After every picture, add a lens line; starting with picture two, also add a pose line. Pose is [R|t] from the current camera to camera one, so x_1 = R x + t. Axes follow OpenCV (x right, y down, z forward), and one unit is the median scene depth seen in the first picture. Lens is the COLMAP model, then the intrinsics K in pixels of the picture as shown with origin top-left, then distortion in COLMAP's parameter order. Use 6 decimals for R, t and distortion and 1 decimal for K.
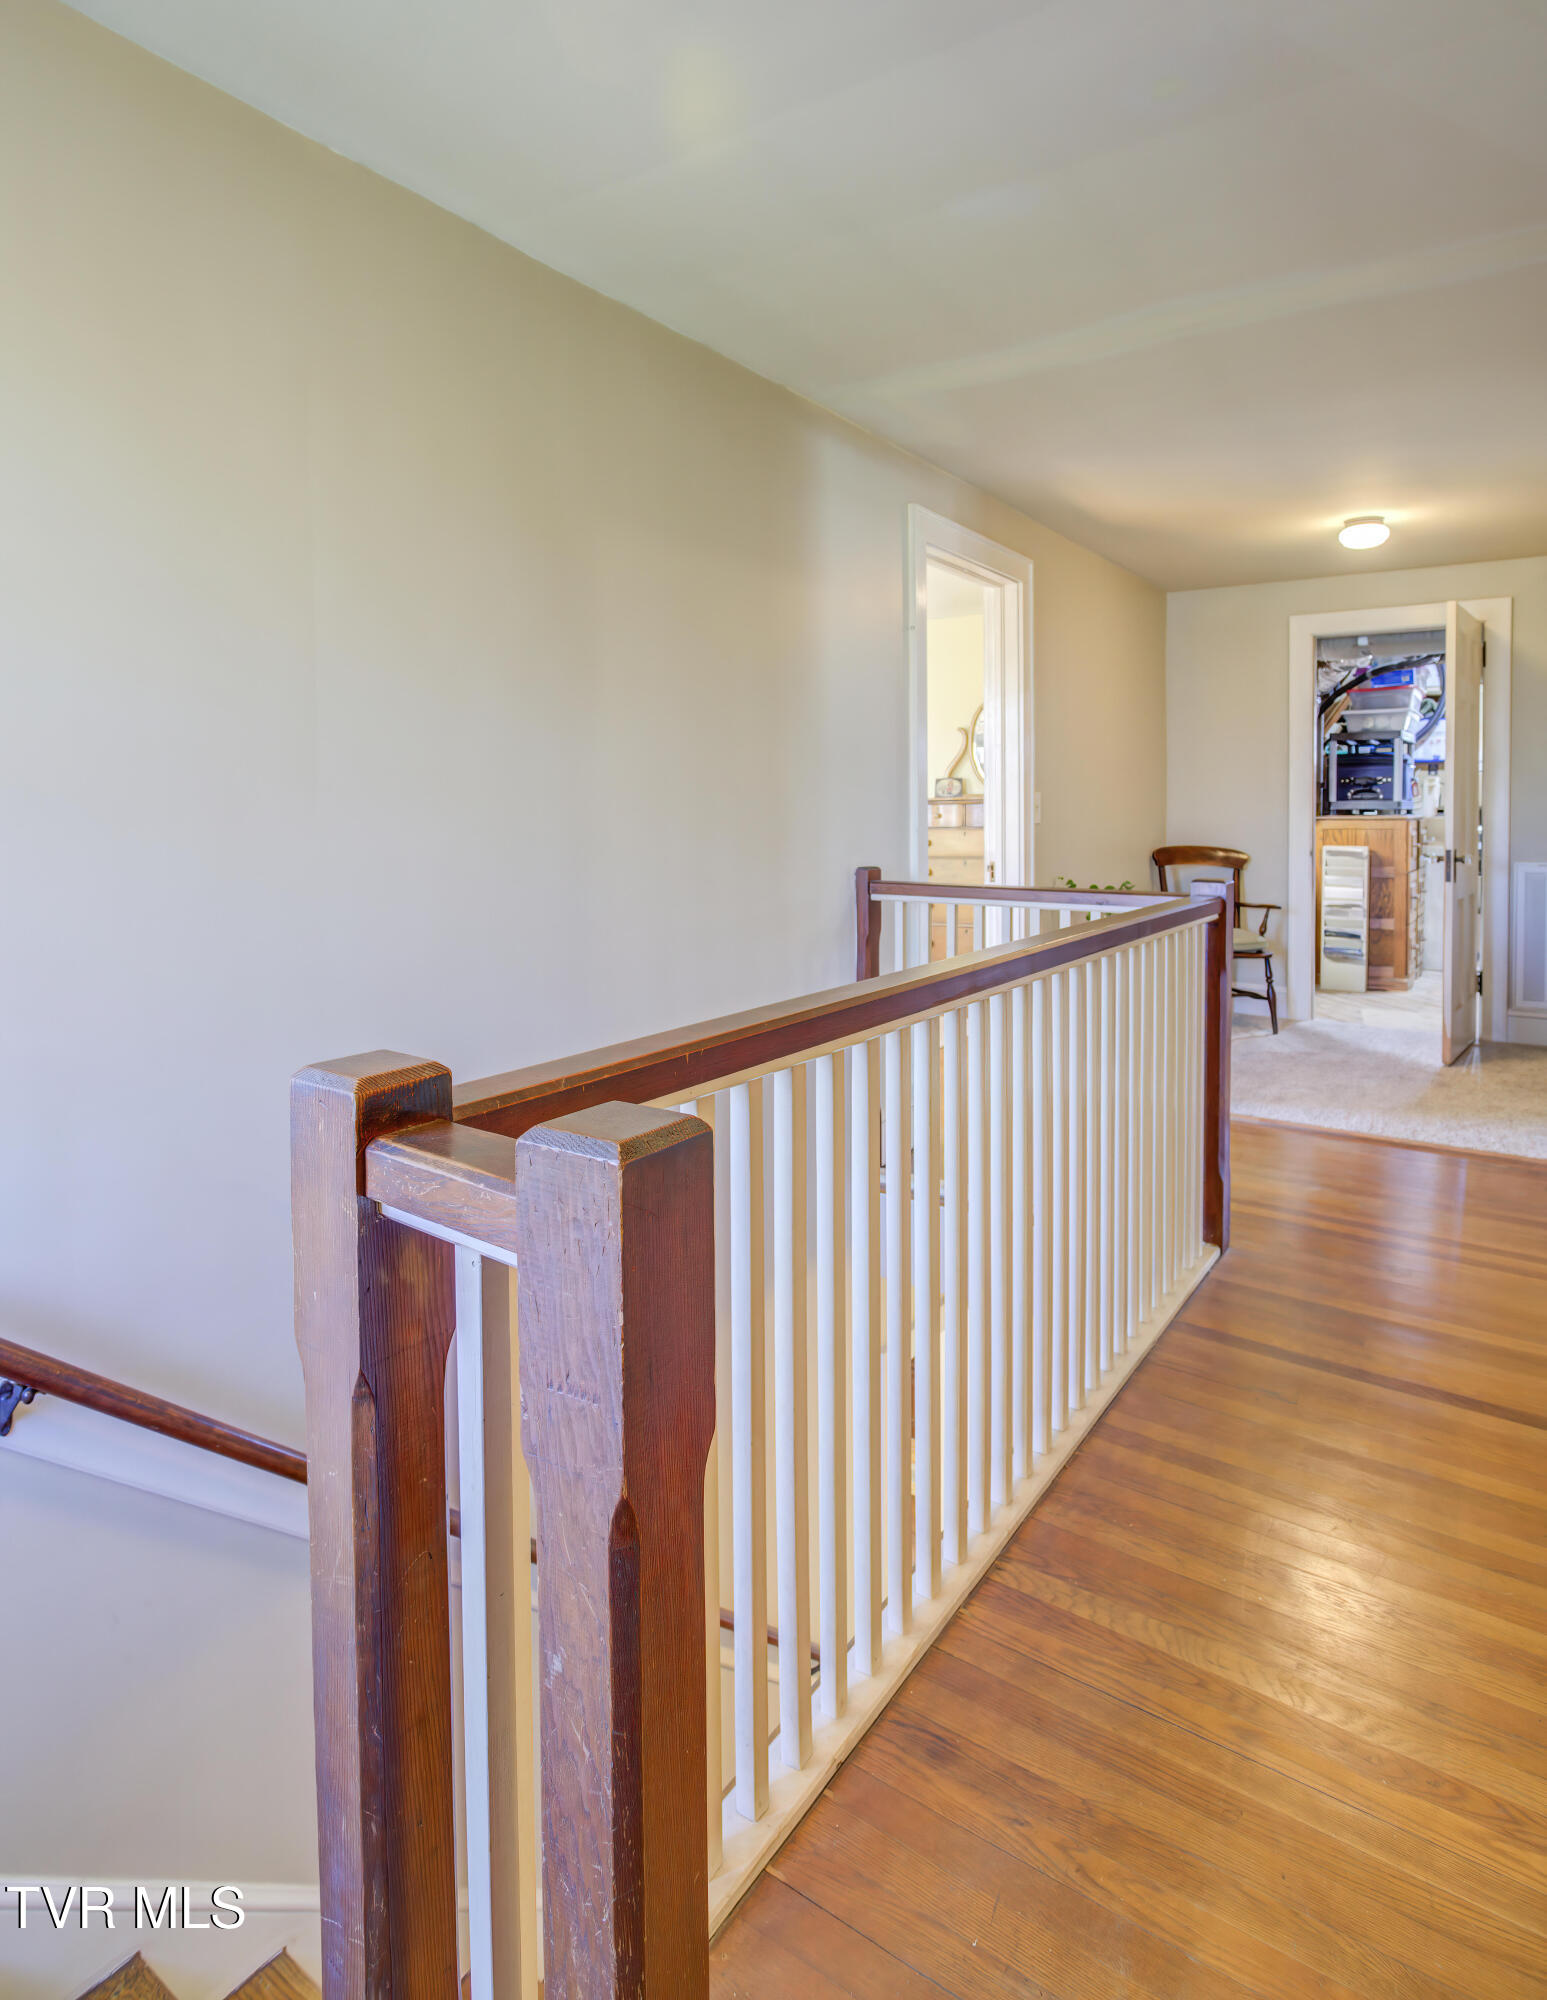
lens RADIAL K [[1092.8, 0, 766.8], [0, 1092.8, 838.2], [0, 0, 1]] dist [-0.013586, 0.000103]
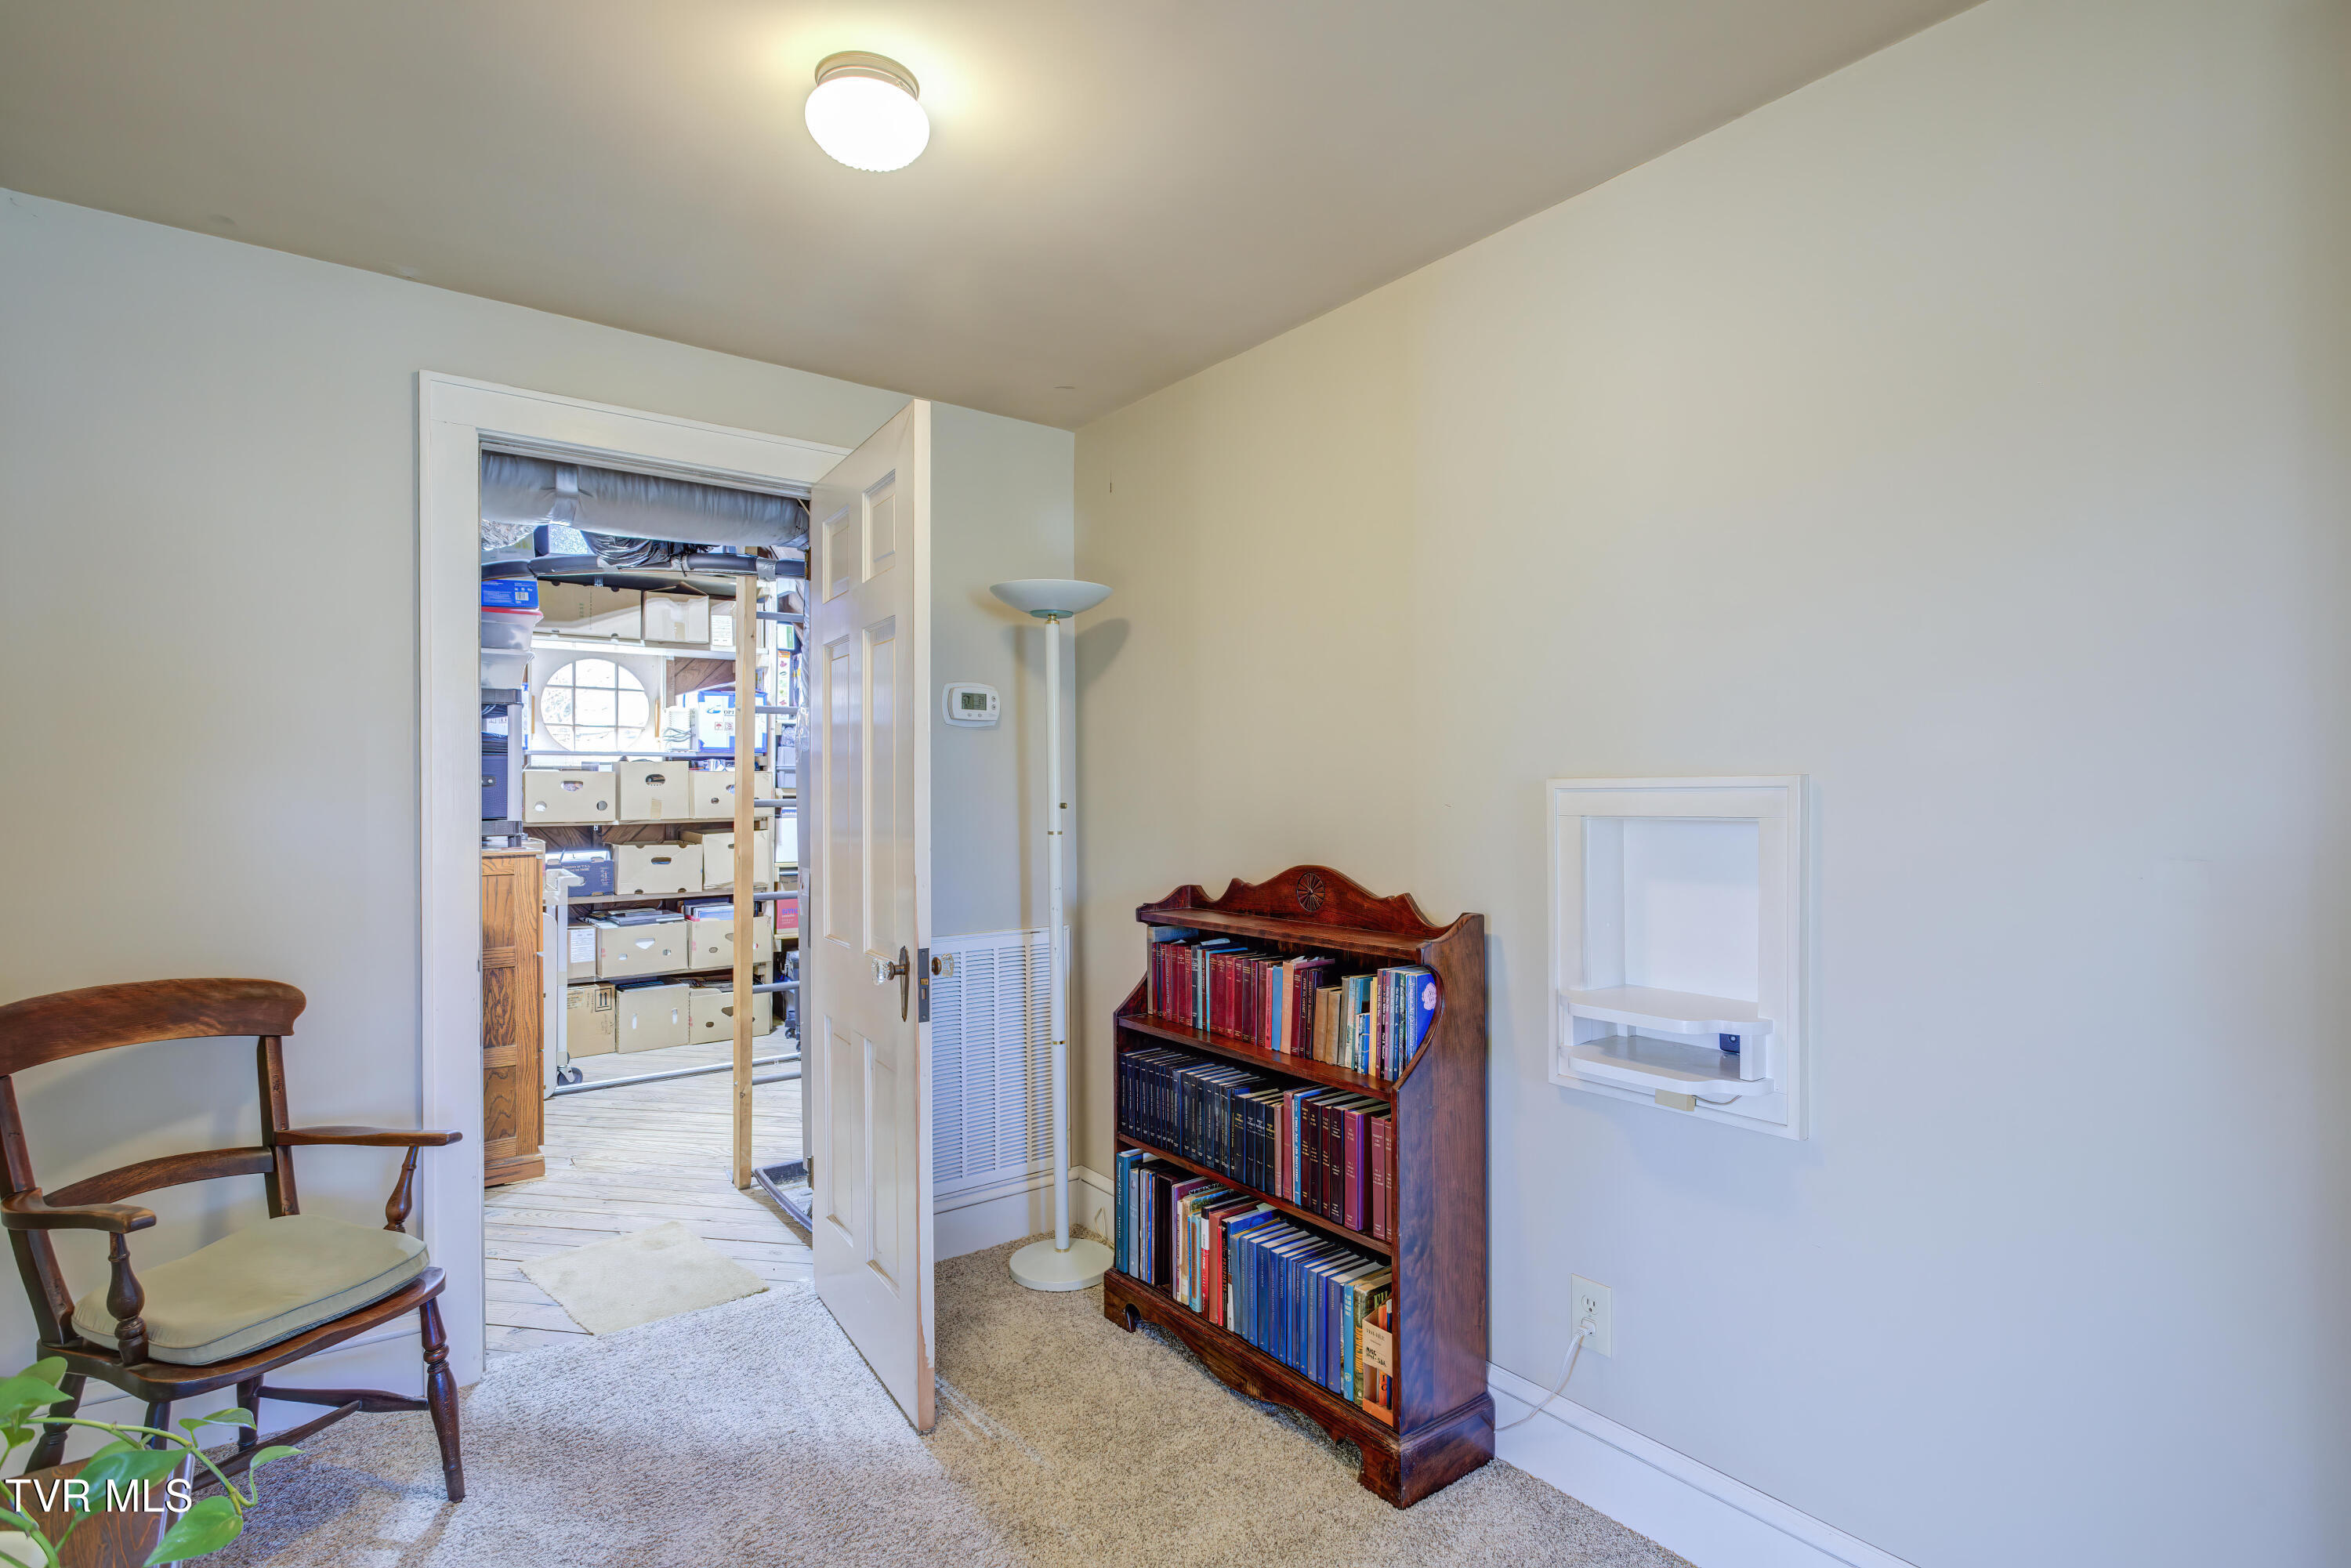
lens RADIAL K [[1126.0, 0, 1175.5], [0, 1126.0, 784.0], [0, 0, 1]] dist [-0.014893, 0.000055]
pose [[0.291230, 0.008384, 0.956616, 0.377359], [0.032212, 0.999309, -0.018565, -0.081312], [-0.956111, 0.036222, 0.290759, 1.347378]]
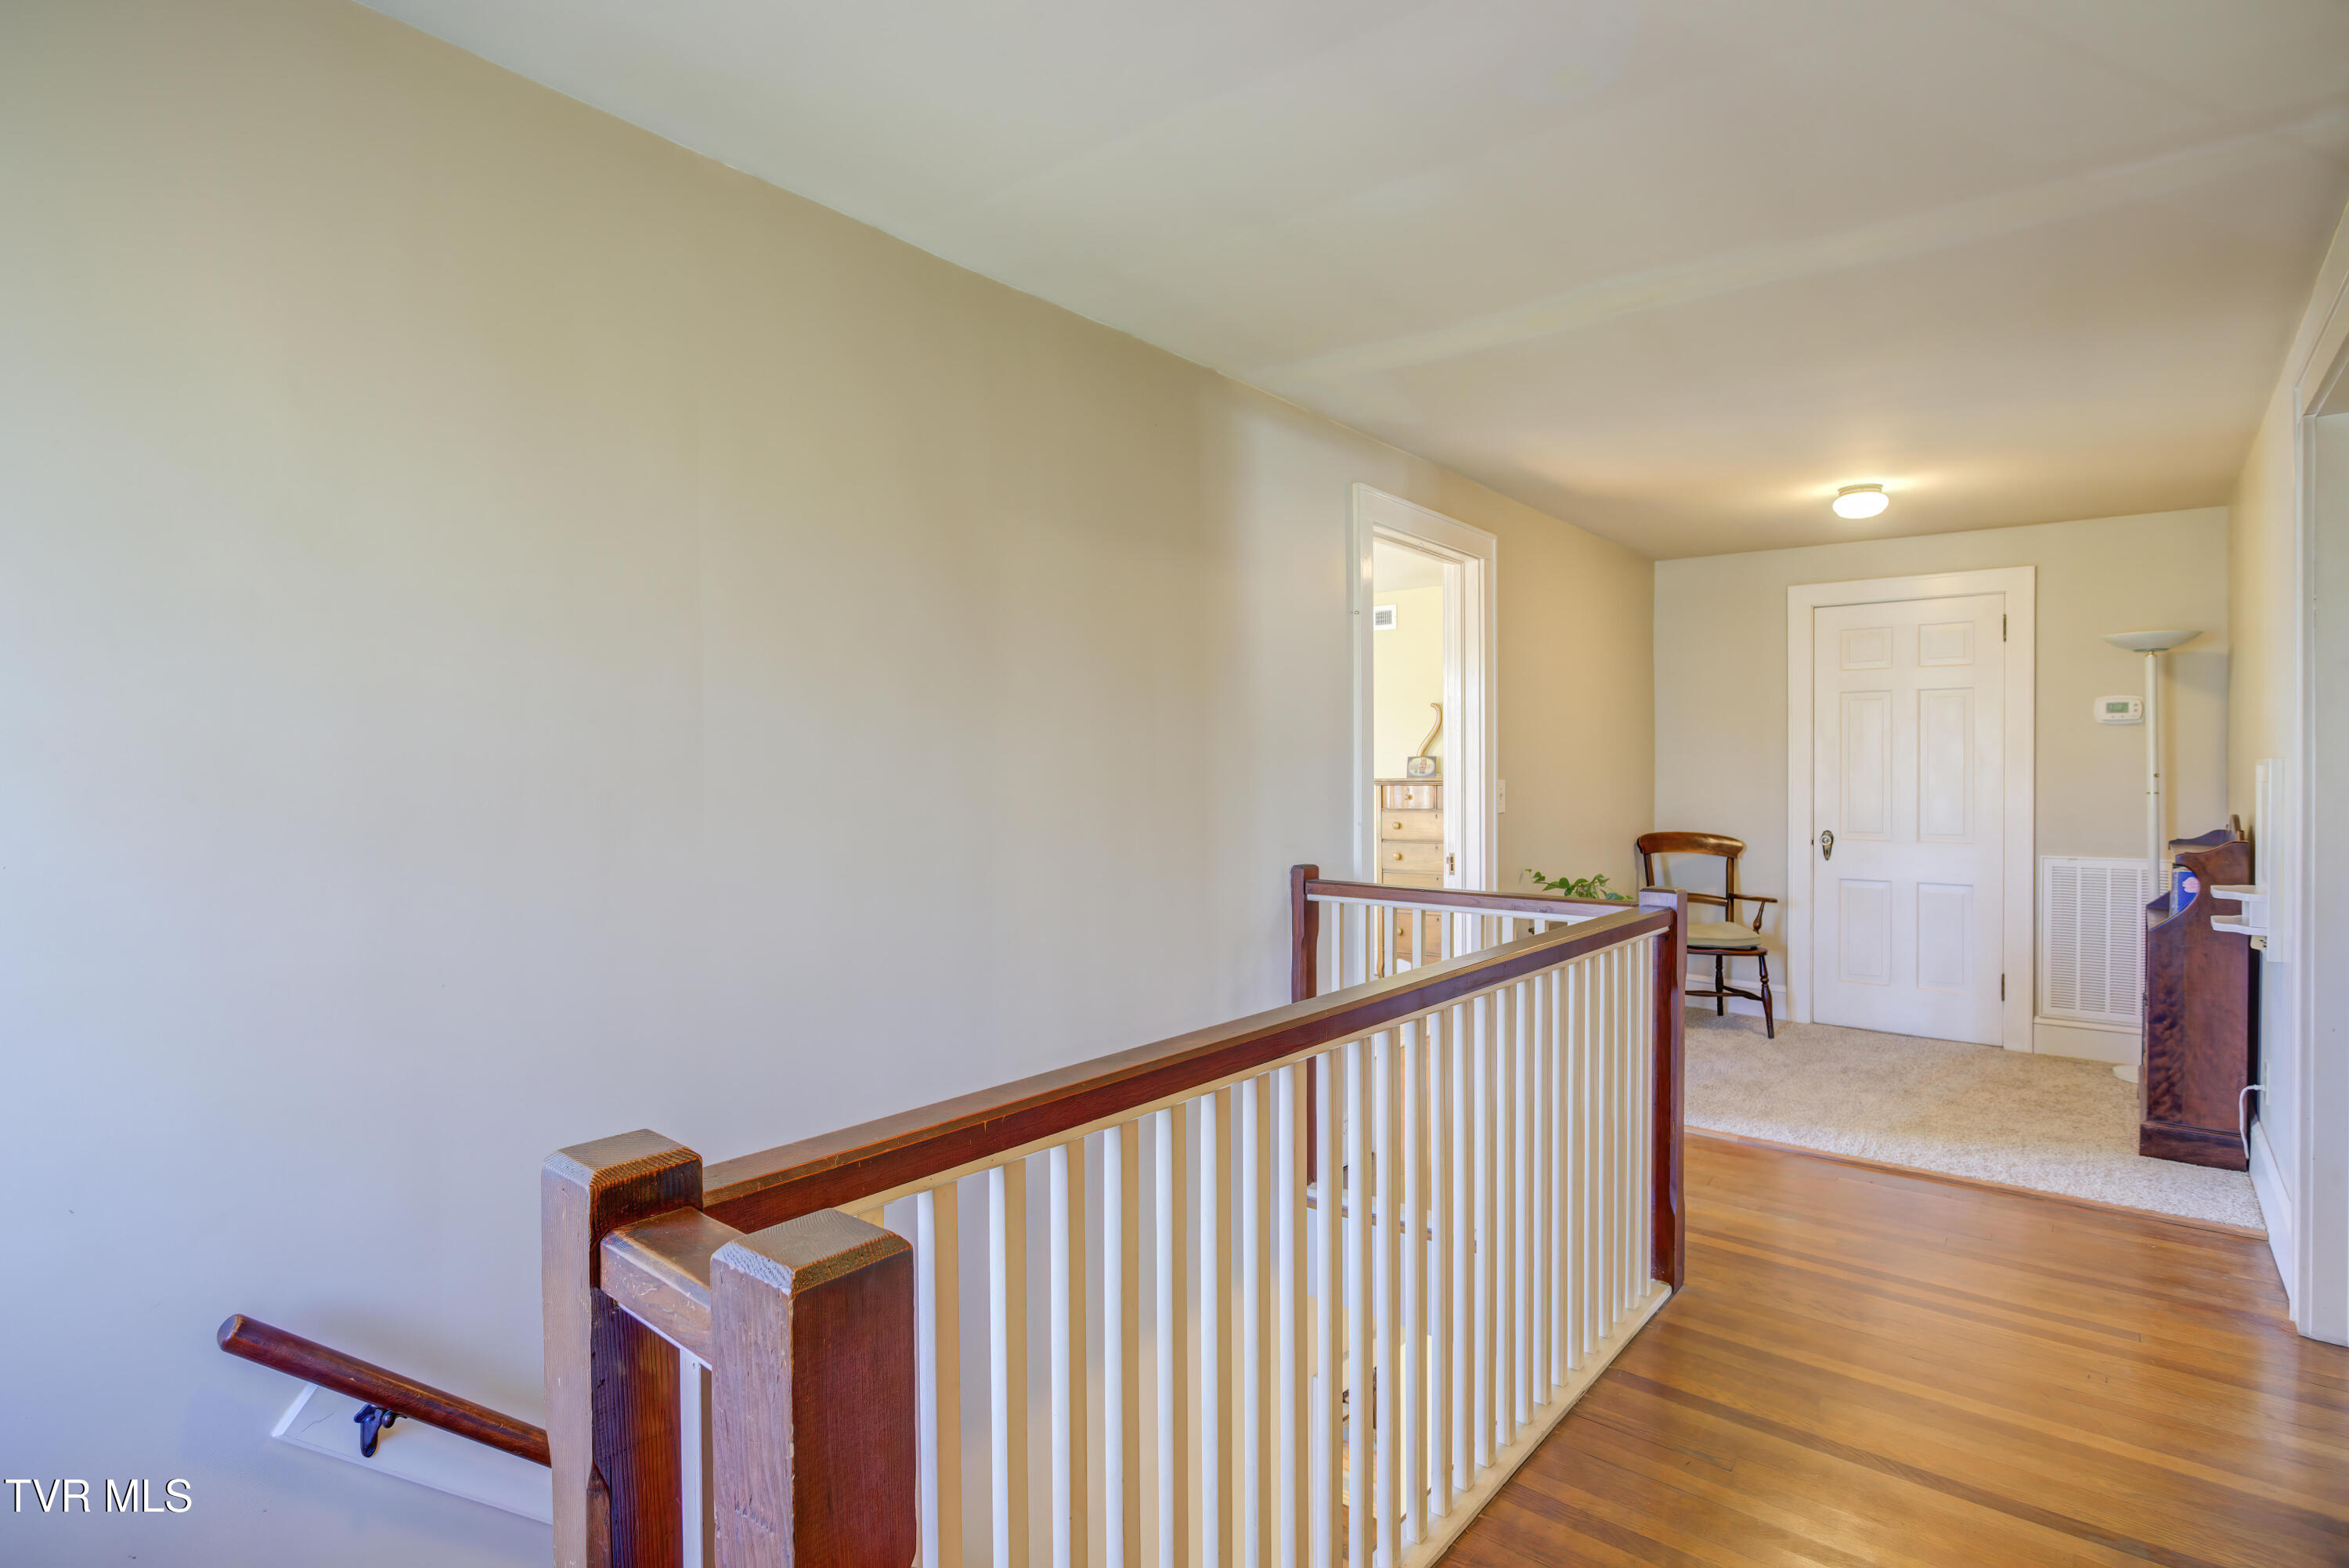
lens RADIAL K [[1139.4, 0, 1174.5], [0, 1139.4, 784.0], [0, 0, 1]] dist [-0.013035, 0.000256]
pose [[0.997349, 0.005138, -0.072588, 0.062851], [-0.006410, 0.999830, -0.017305, -0.032765], [0.072486, 0.017725, 0.997212, -0.002374]]
